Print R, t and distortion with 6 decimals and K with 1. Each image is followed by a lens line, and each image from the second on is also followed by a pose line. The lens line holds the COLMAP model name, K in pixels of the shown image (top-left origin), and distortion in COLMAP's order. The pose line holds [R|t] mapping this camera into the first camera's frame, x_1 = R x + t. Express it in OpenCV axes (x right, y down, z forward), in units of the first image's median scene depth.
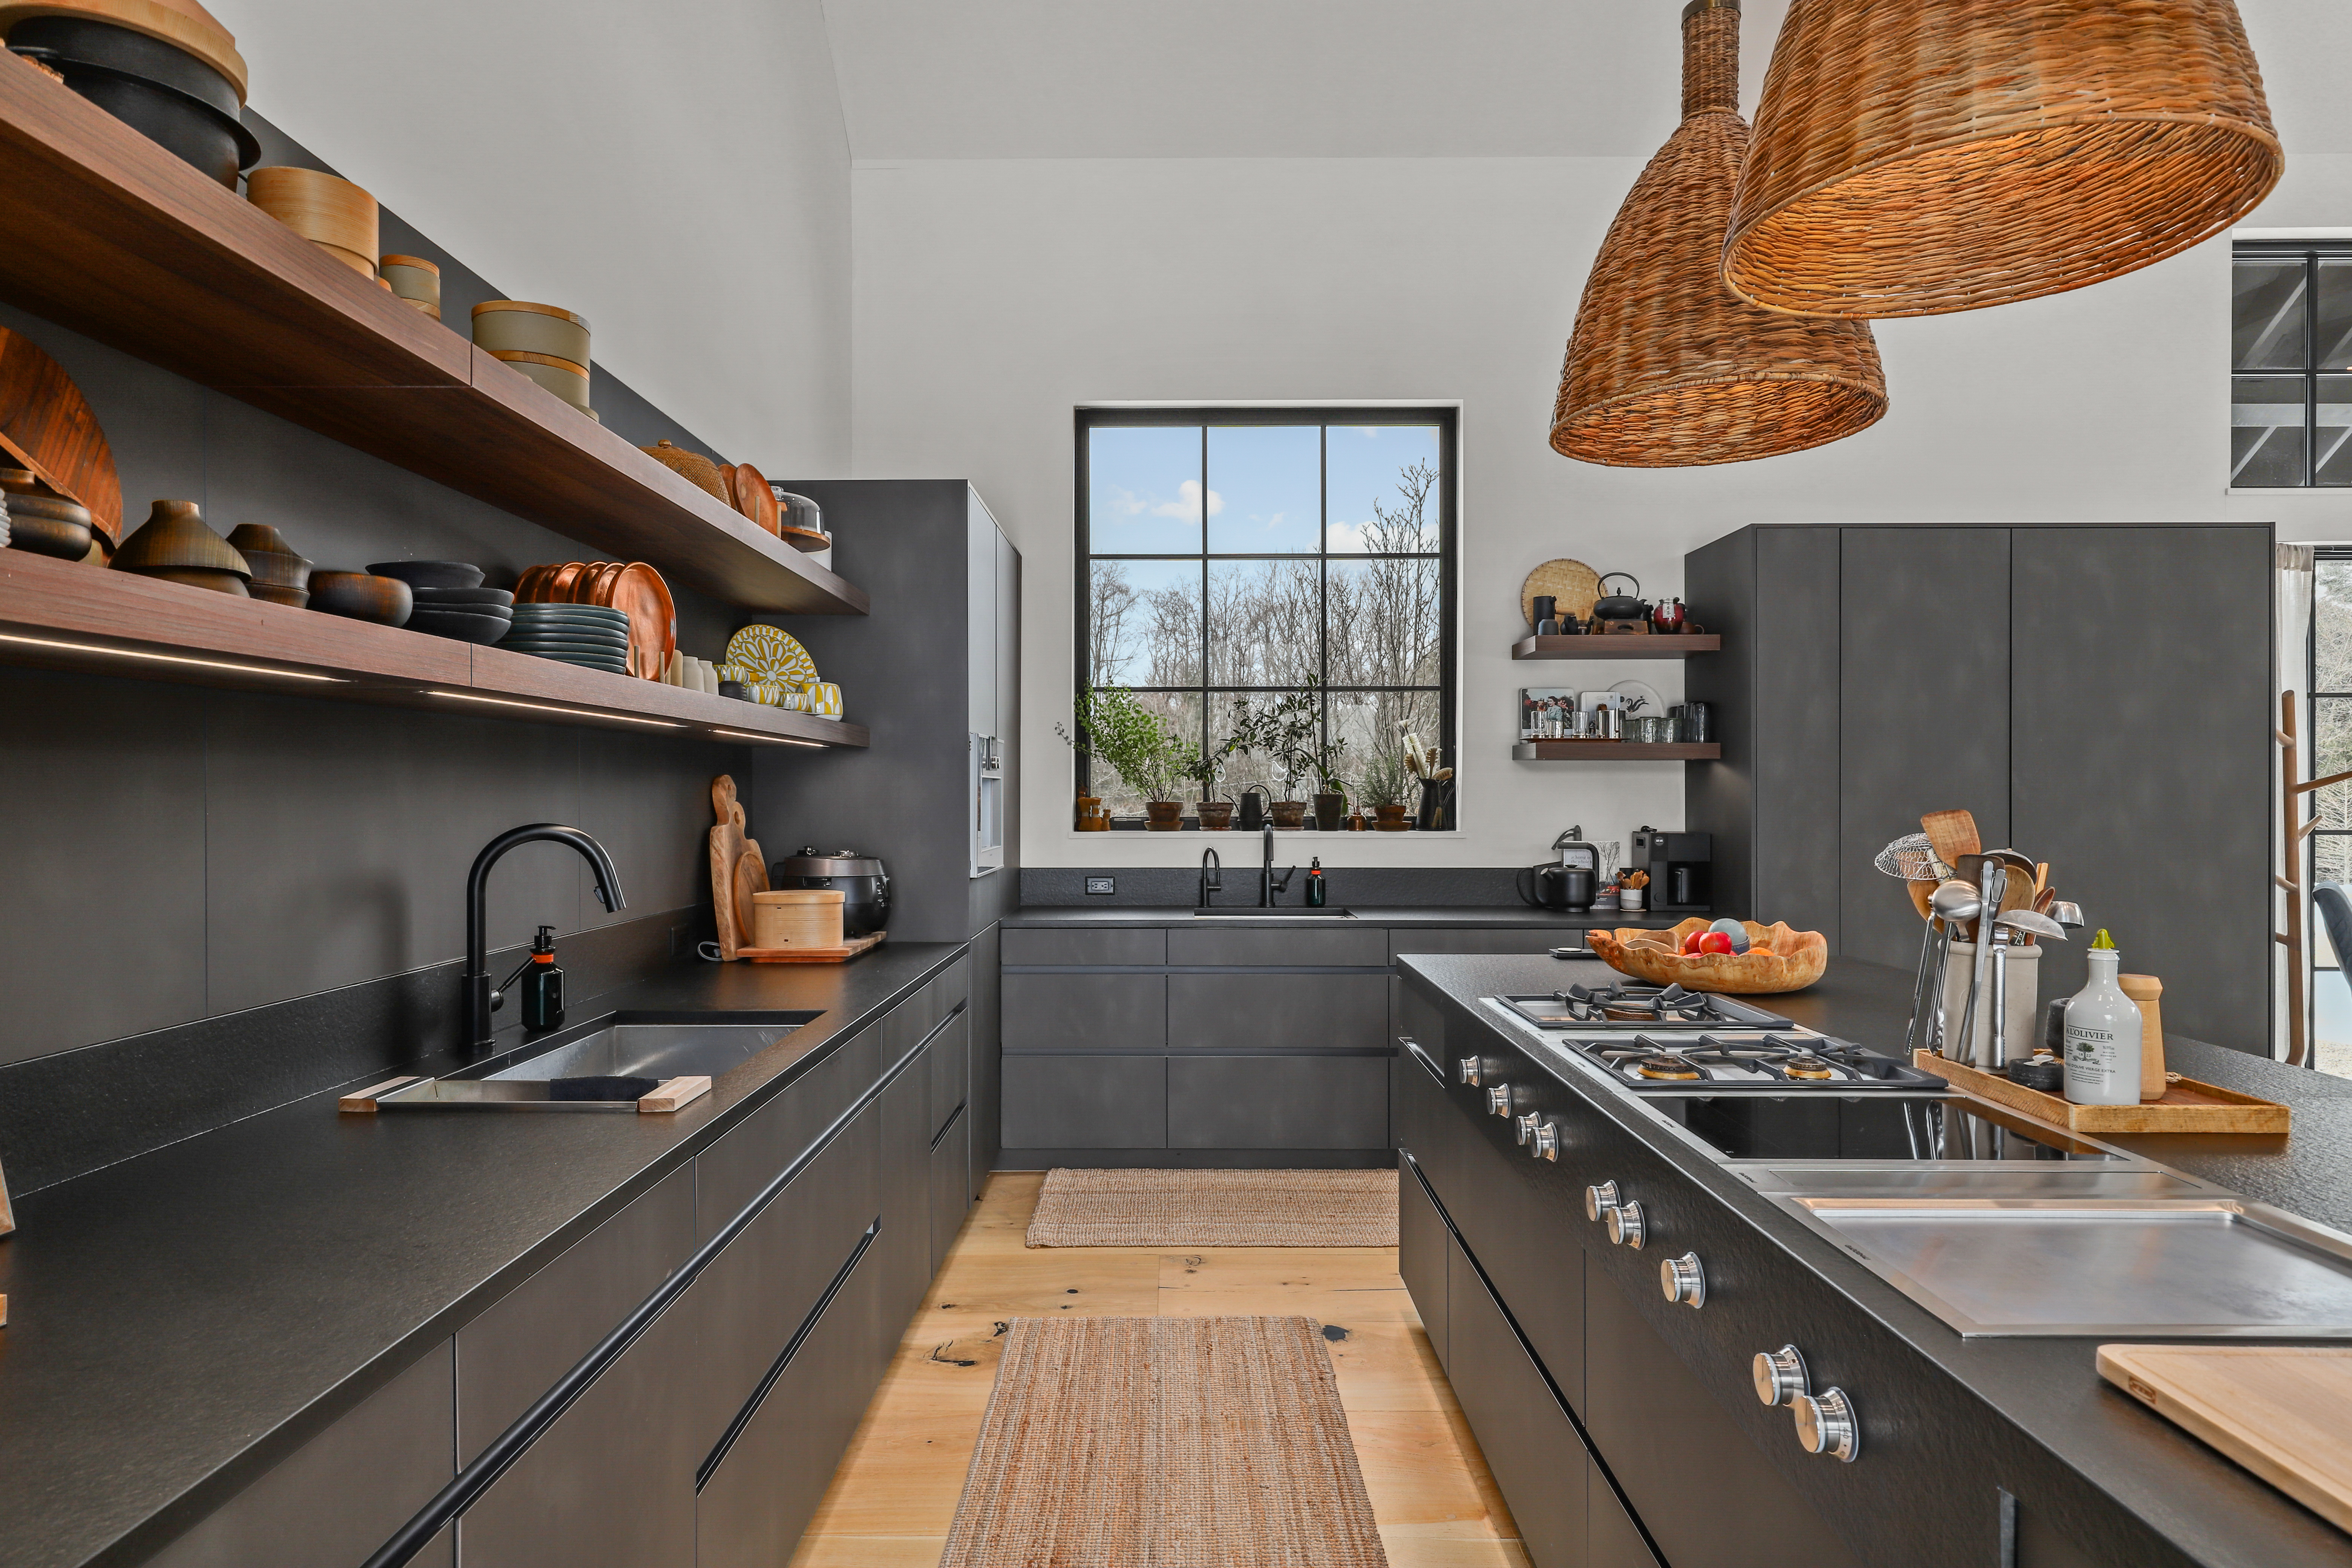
lens RADIAL K [[1350.0, 0, 1163.8], [0, 1350.0, 800.7], [0, 0, 1]] dist [0.000260, 0.001698]
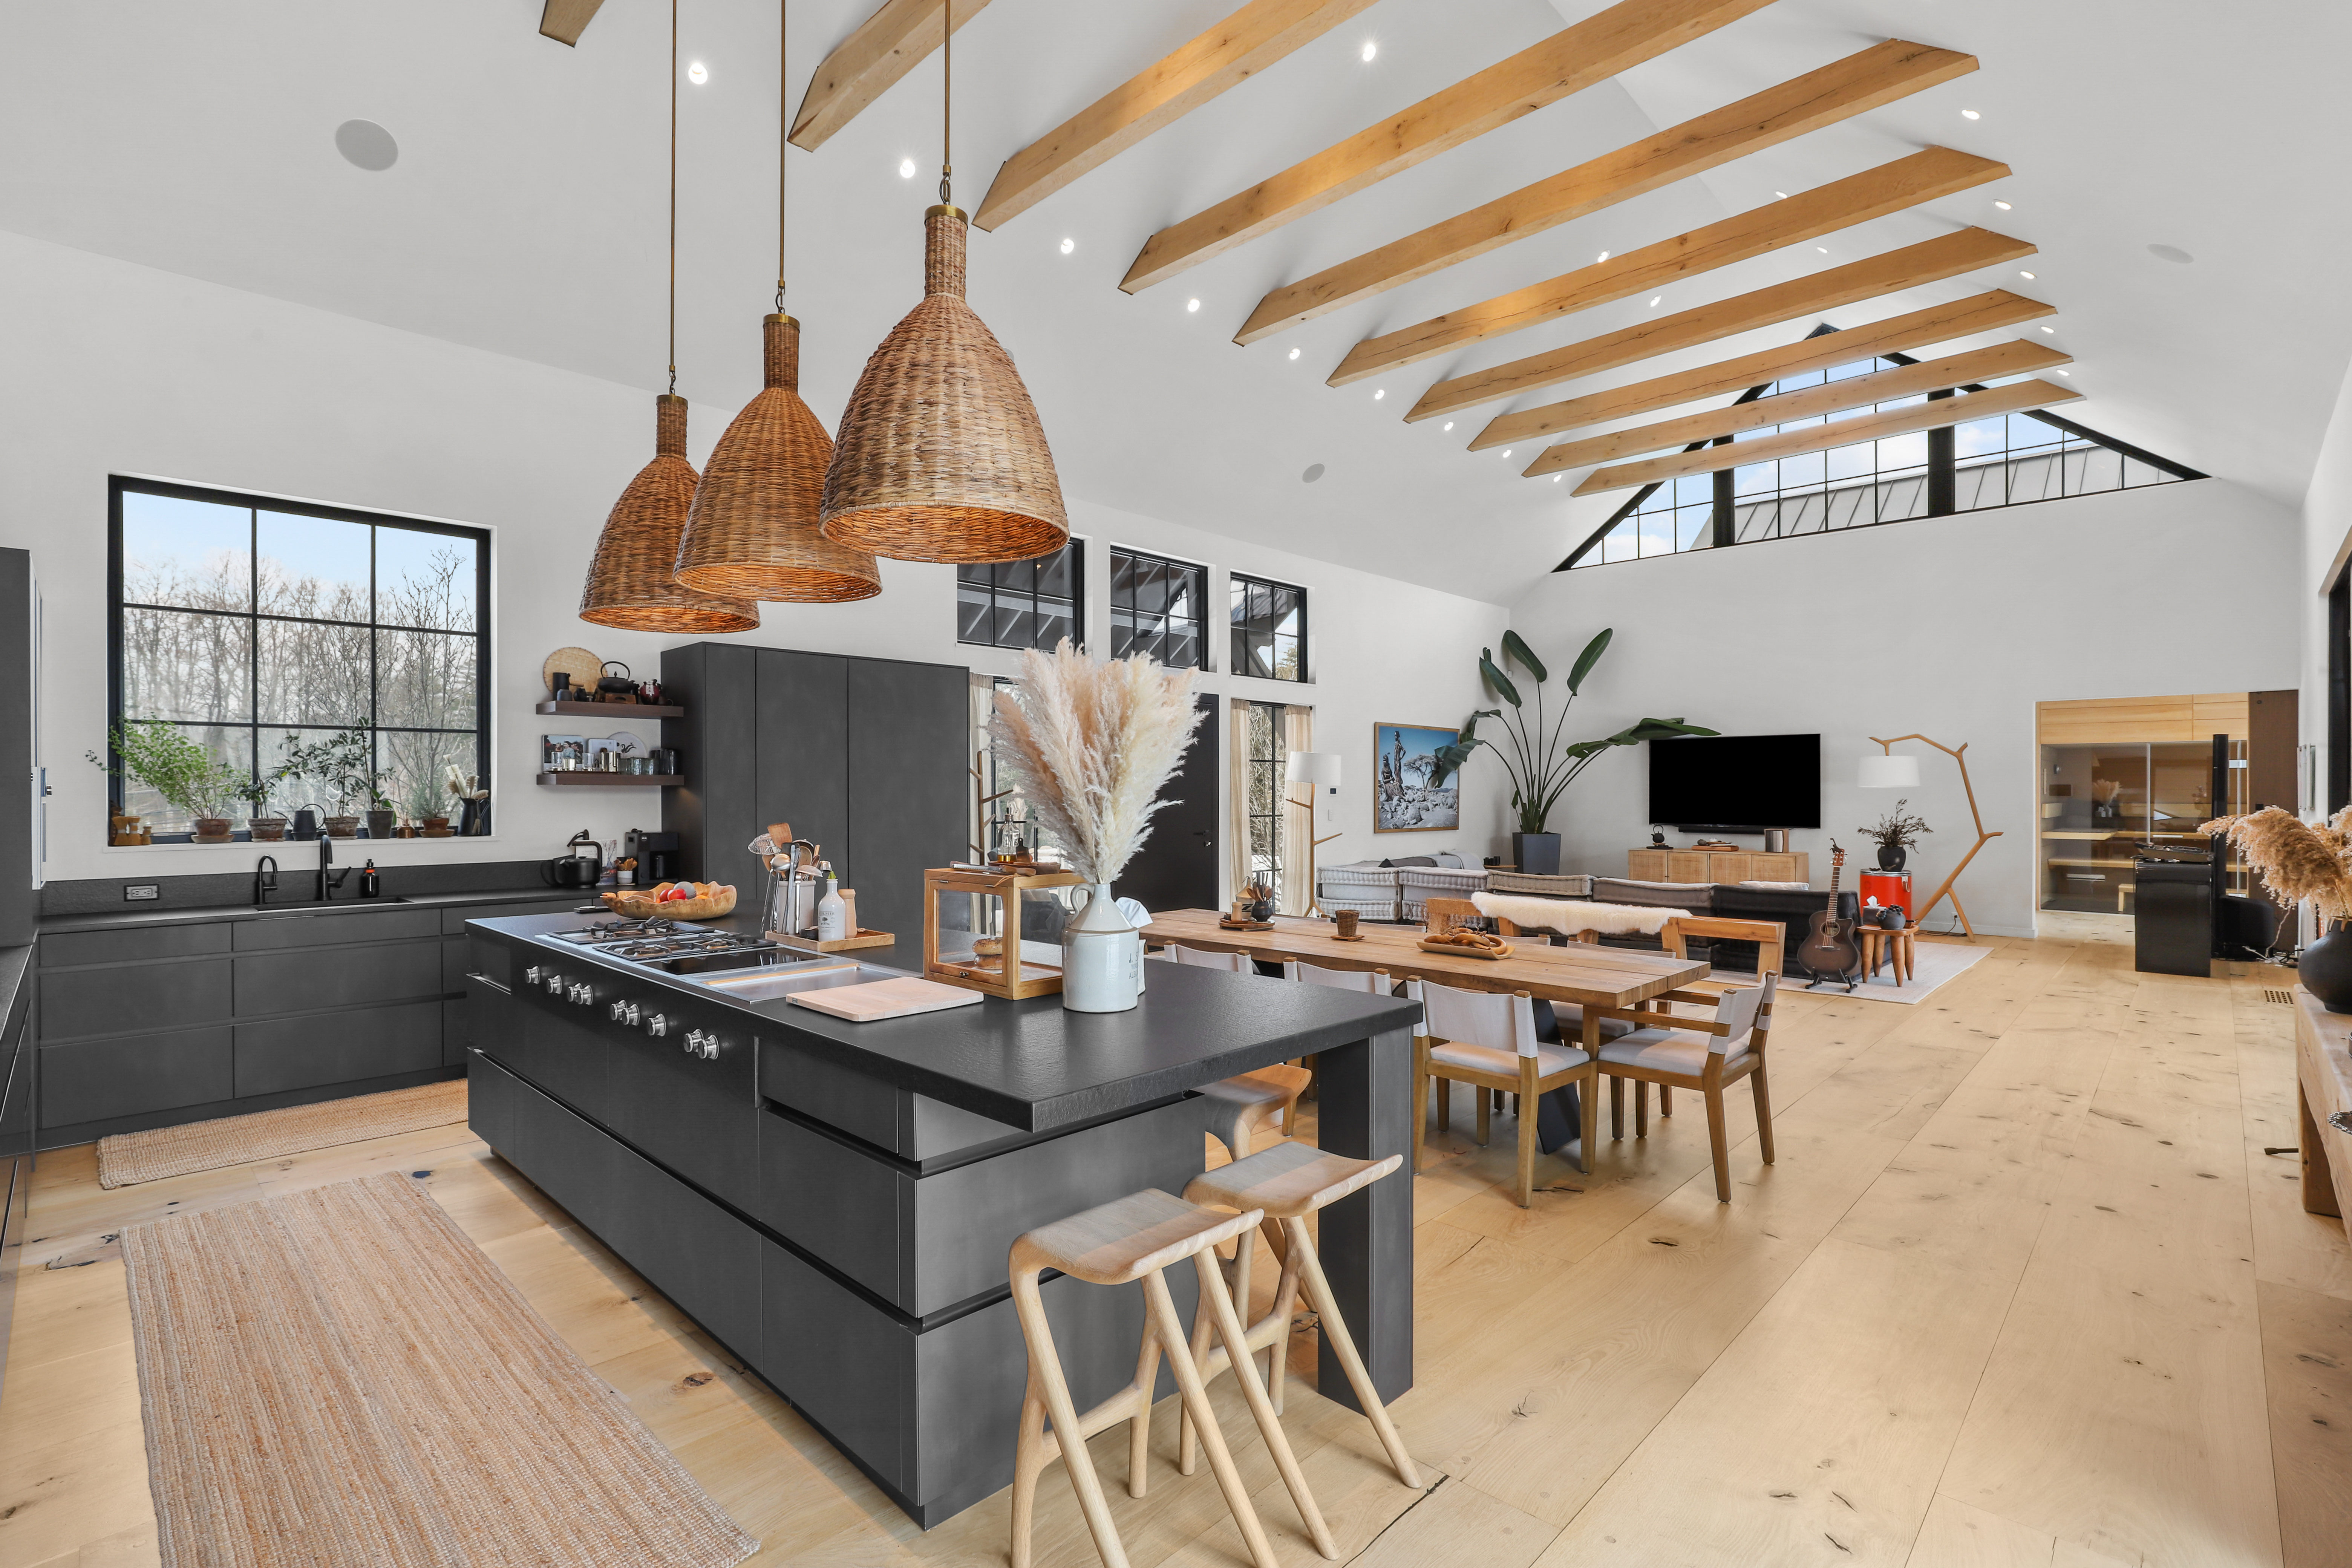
lens RADIAL K [[1084.0, 0, 1180.6], [0, 1084.0, 787.7], [0, 0, 1]] dist [-0.015763, 0.005342]
pose [[0.686829, 0.000410, 0.726819, -0.108992], [0.008171, 0.999932, -0.008285, -0.012725], [-0.726773, 0.011629, 0.686779, -0.293910]]
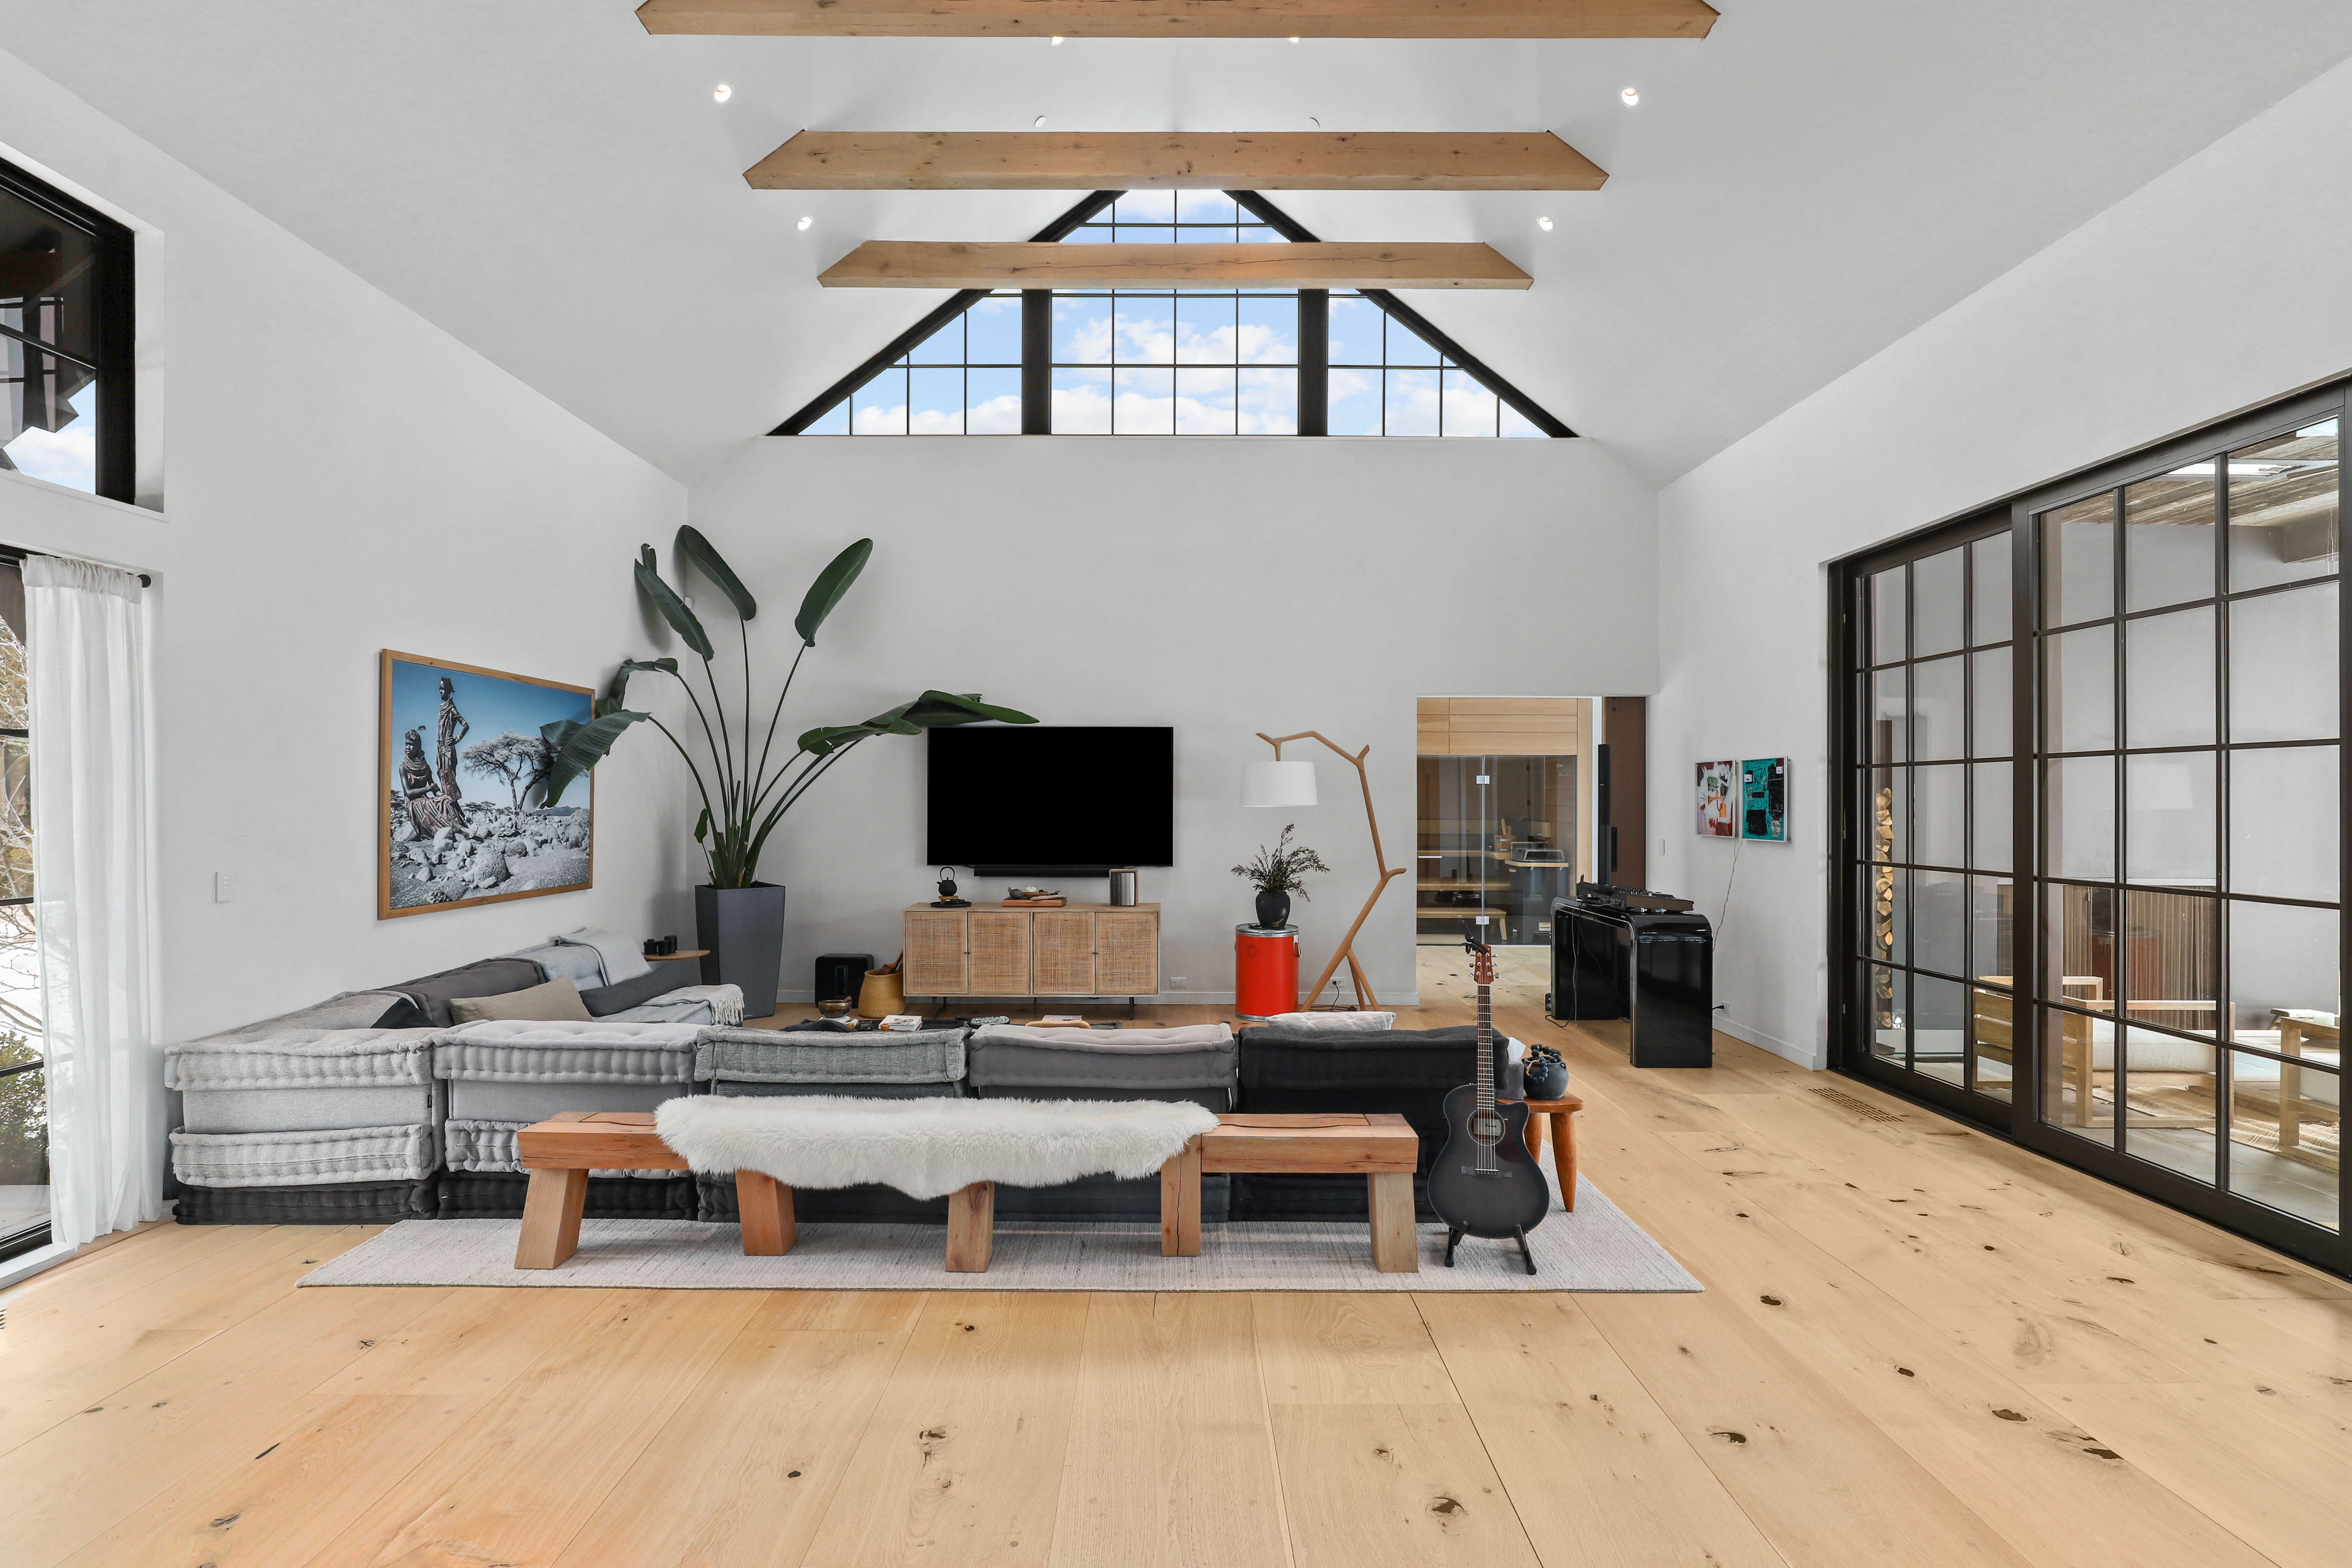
lens RADIAL K [[1084.0, 0, 1152.7], [0, 1084.0, 791.3], [0, 0, 1]] dist [-0.015763, 0.005342]
pose [[0.003582, 0.003733, 0.999987, 0.946902], [0.006201, 0.999974, -0.003755, -0.037215], [-0.999974, 0.006214, 0.003559, 0.330858]]
